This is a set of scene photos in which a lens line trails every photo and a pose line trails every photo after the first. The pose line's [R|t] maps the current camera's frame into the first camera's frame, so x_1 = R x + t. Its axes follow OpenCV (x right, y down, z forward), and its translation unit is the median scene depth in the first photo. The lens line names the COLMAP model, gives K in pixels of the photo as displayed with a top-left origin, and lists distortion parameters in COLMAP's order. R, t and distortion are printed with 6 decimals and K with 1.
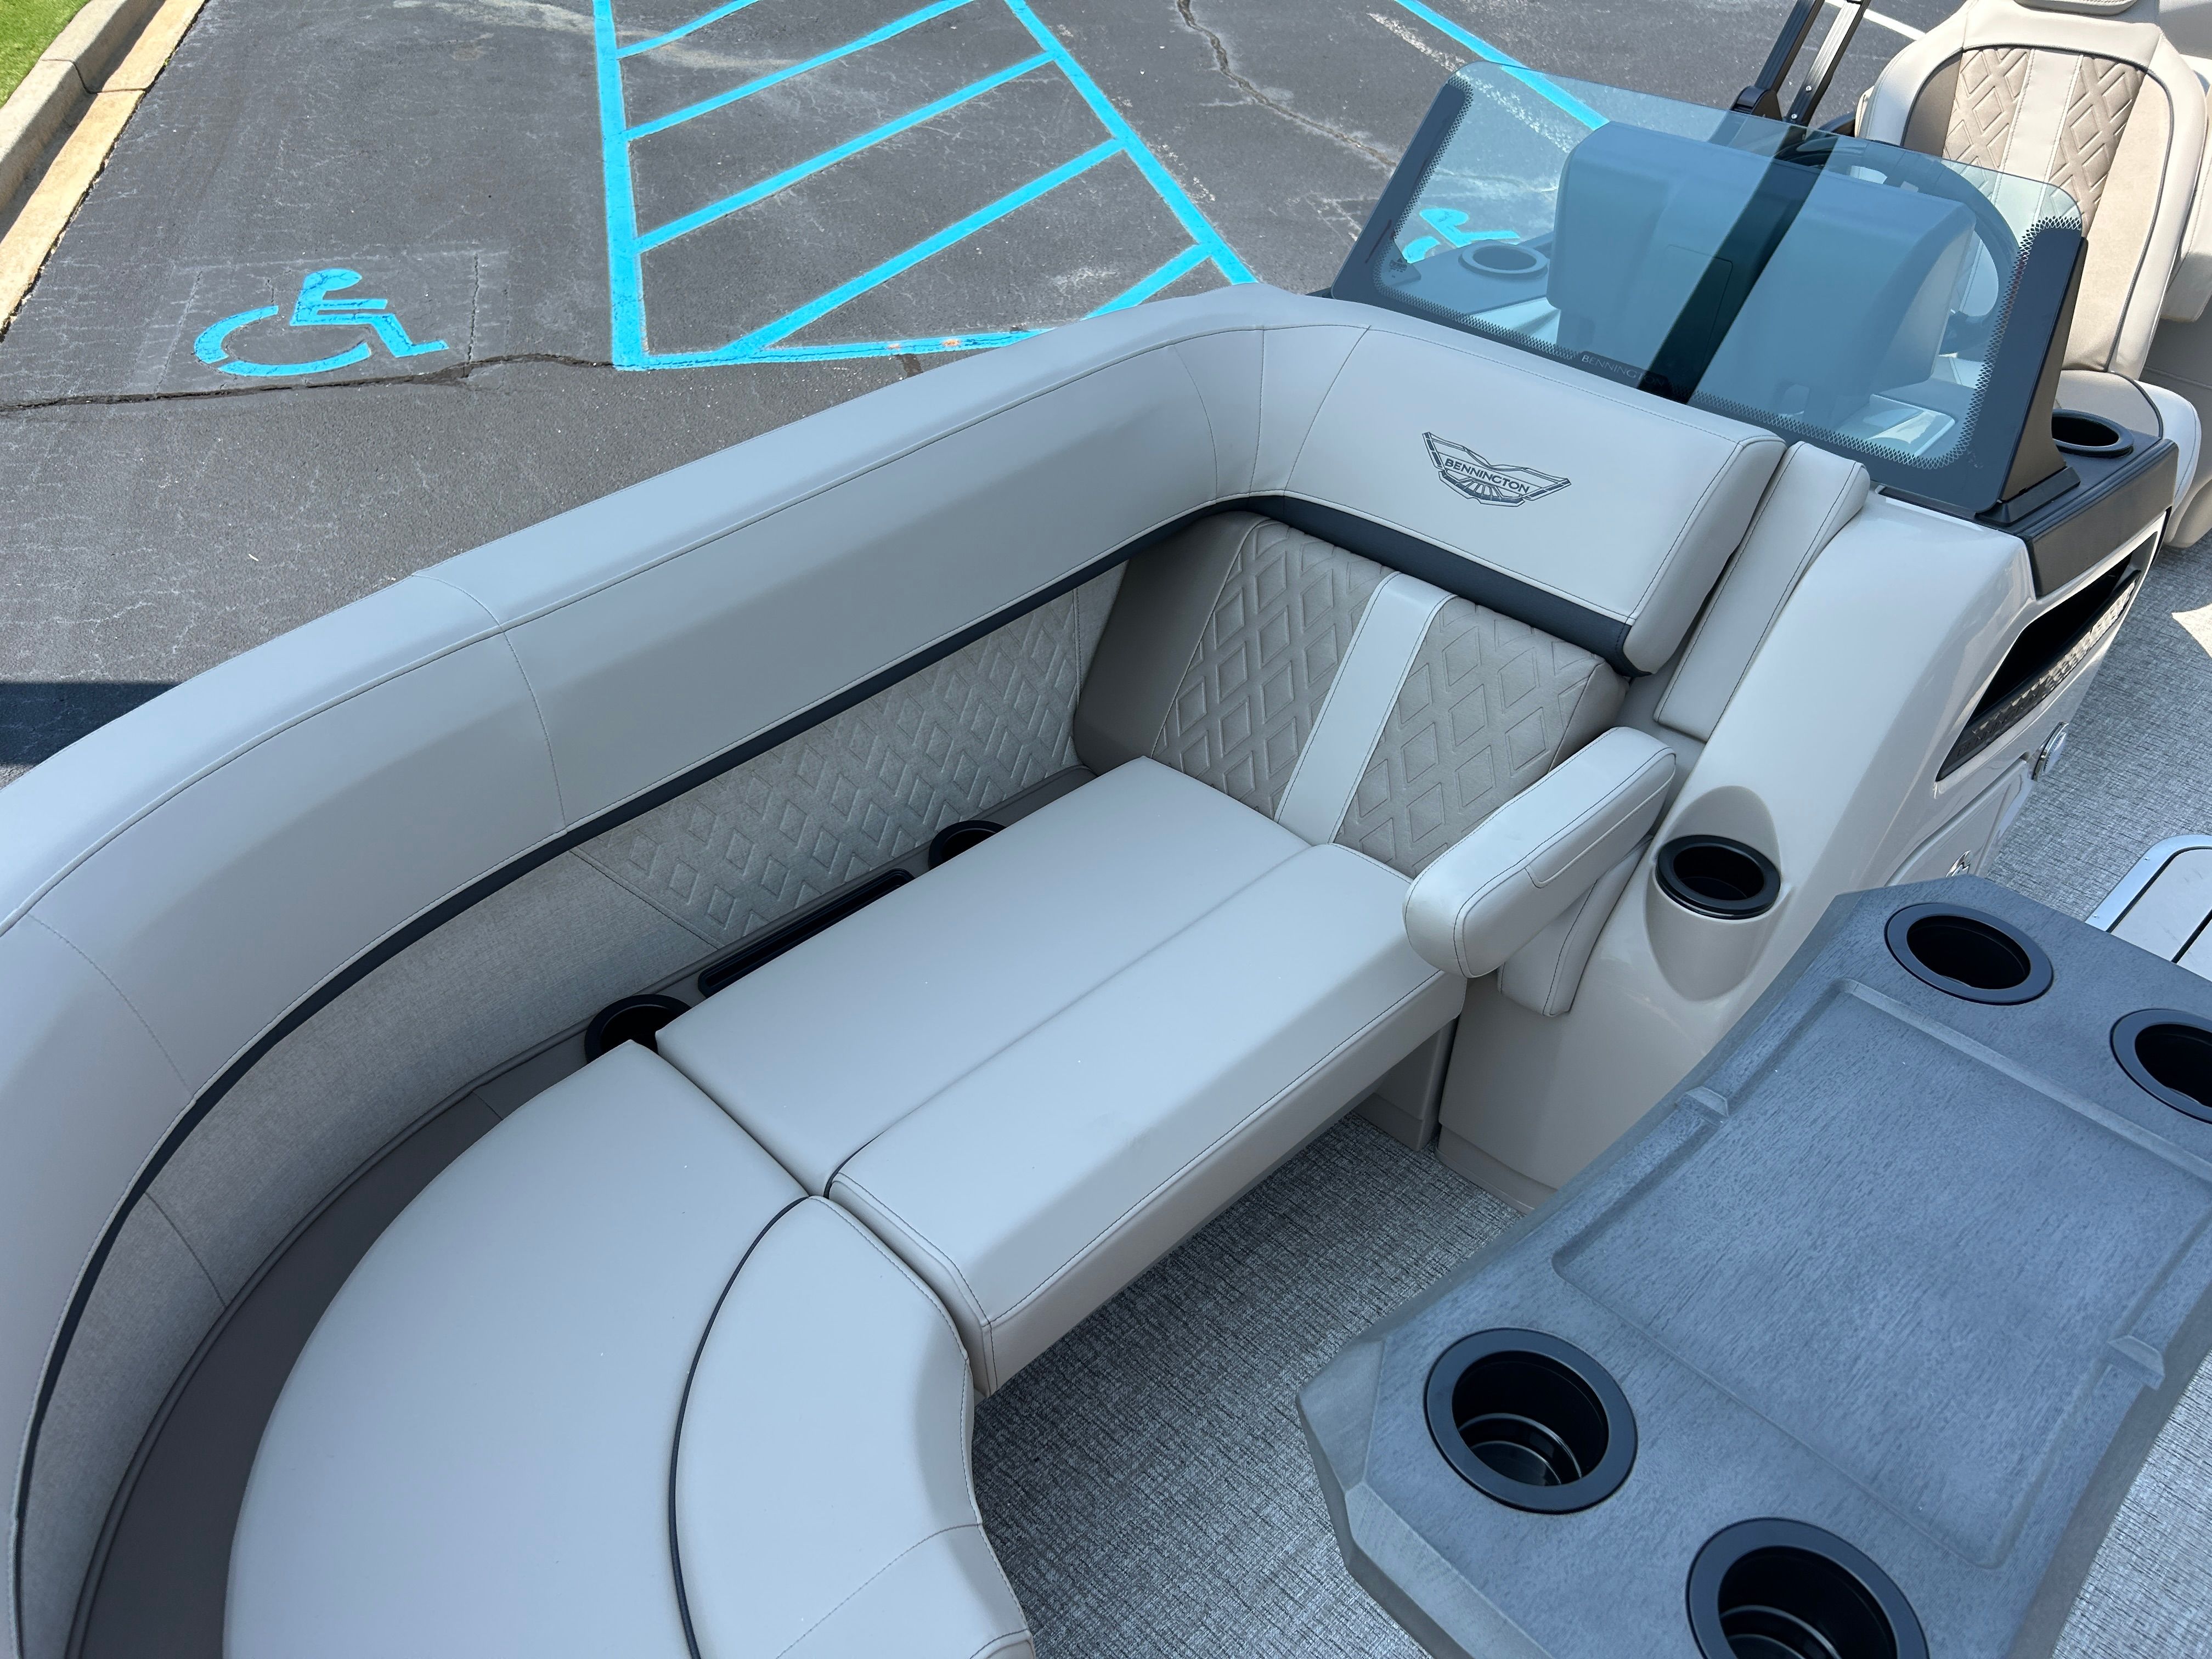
lens RADIAL K [[1753.1, 0, 1106.0], [0, 1753.1, 829.5], [0, 0, 1]] dist [0.017123, -0.003279]
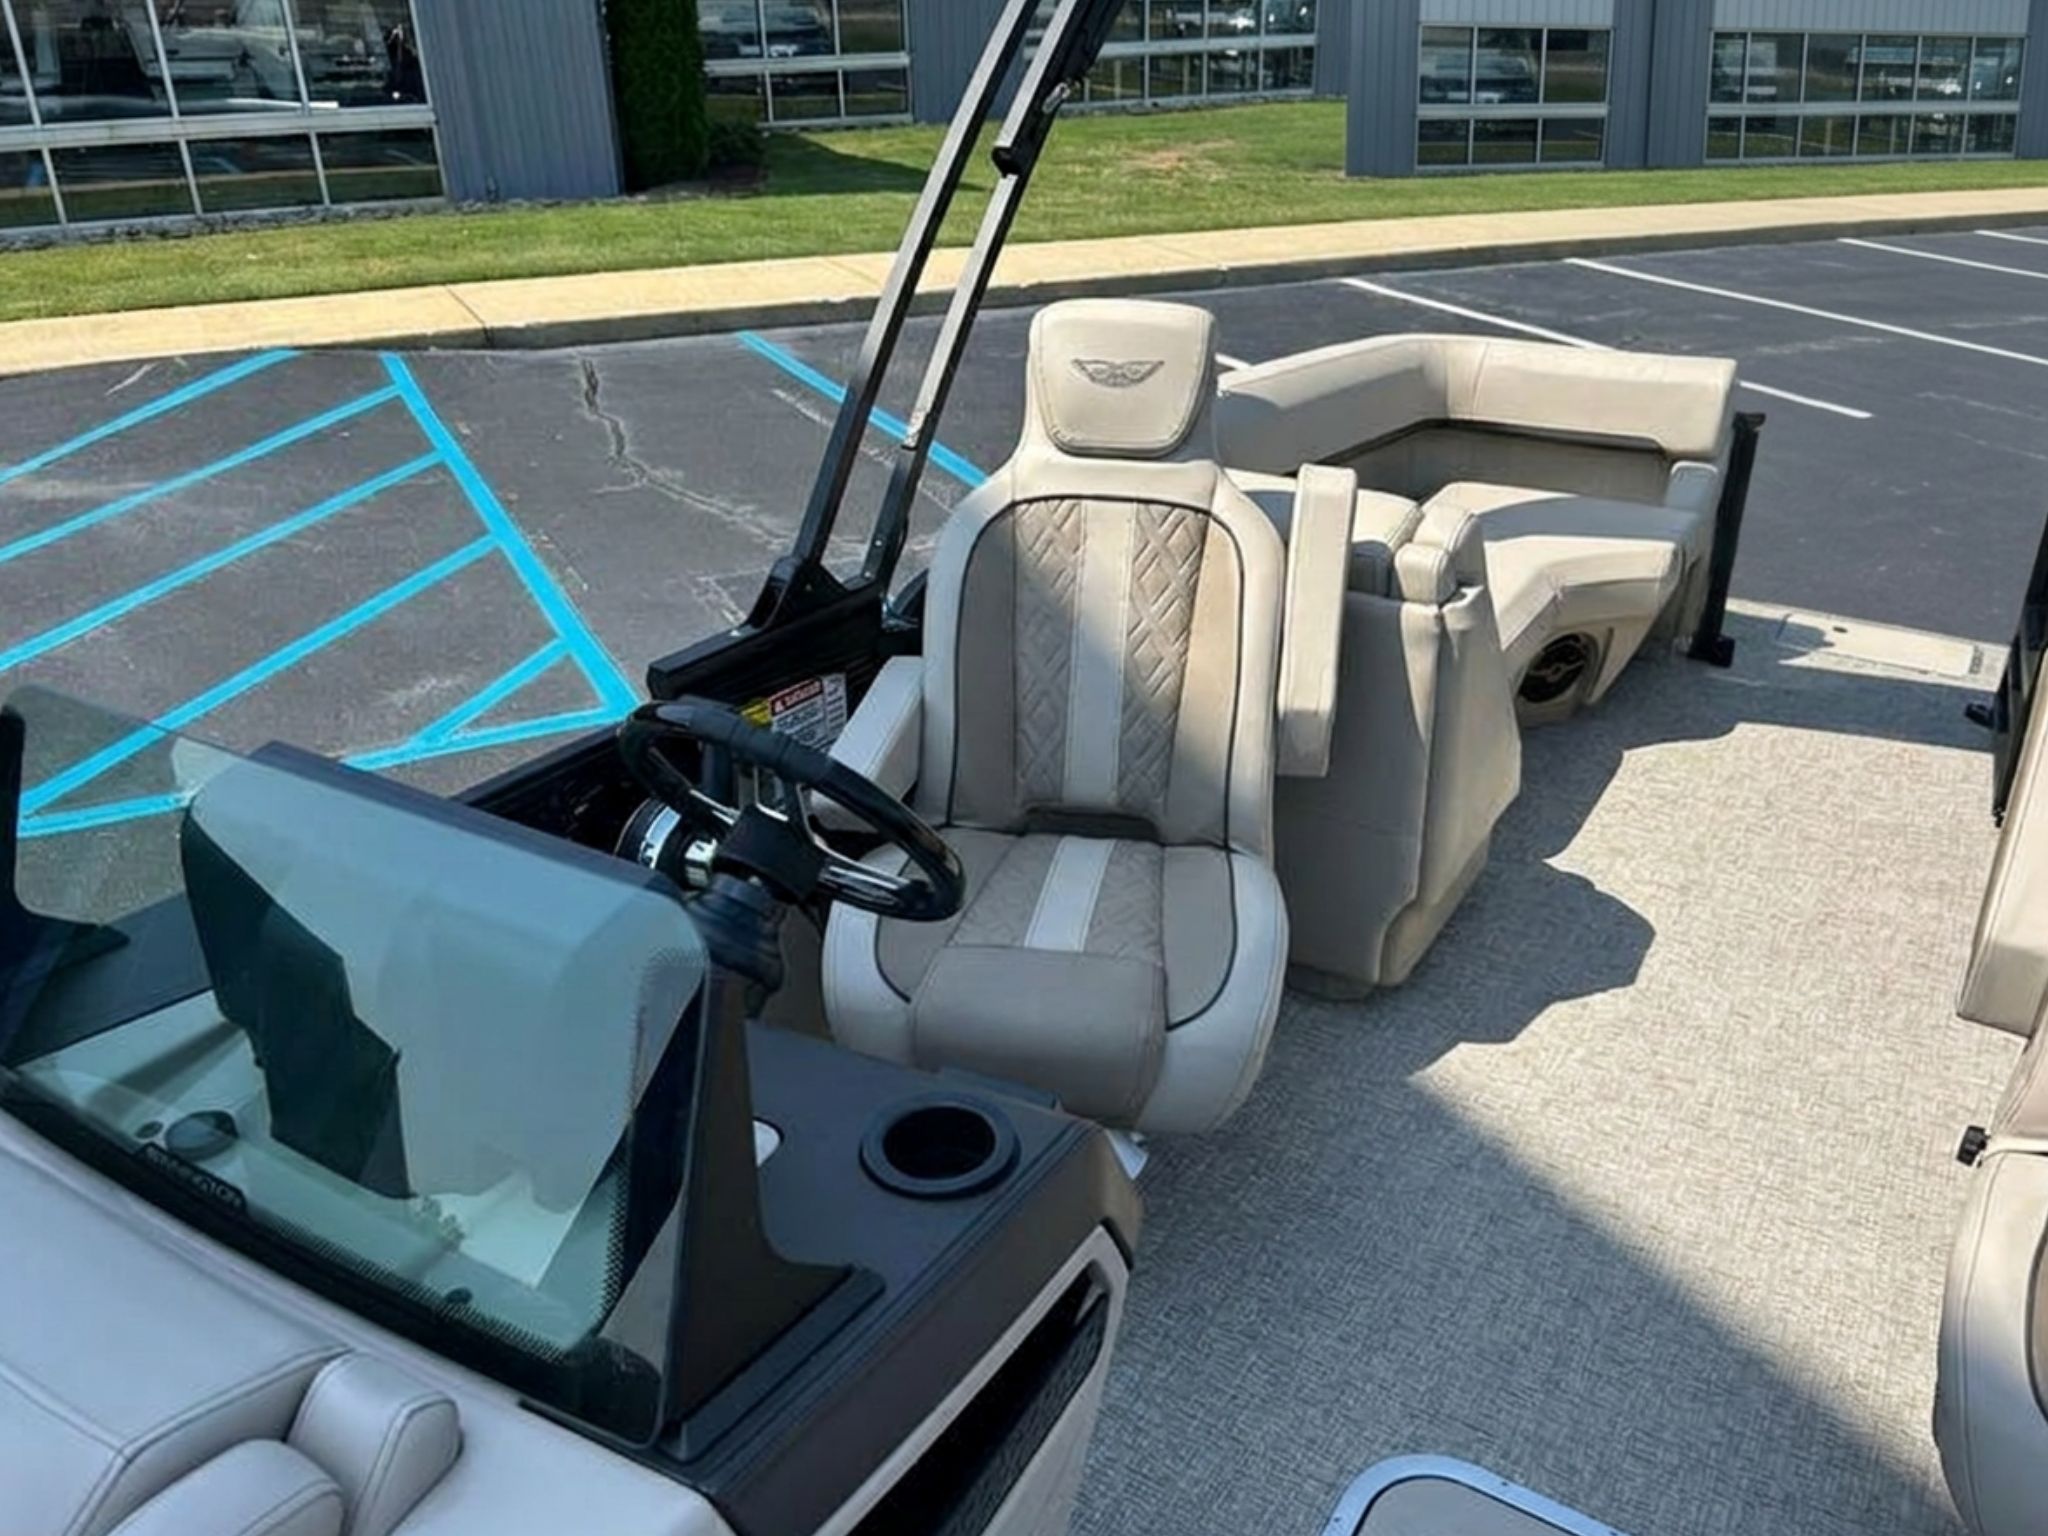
lens RADIAL K [[1623.1, 0, 1024.0], [0, 1623.1, 768.0], [0, 0, 1]] dist [0.017123, -0.003279]
pose [[0.978225, -0.113255, 0.173922, 0.125636], [0.143272, 0.974787, -0.171068, -0.066257], [-0.150163, 0.192261, 0.969787, 0.093558]]
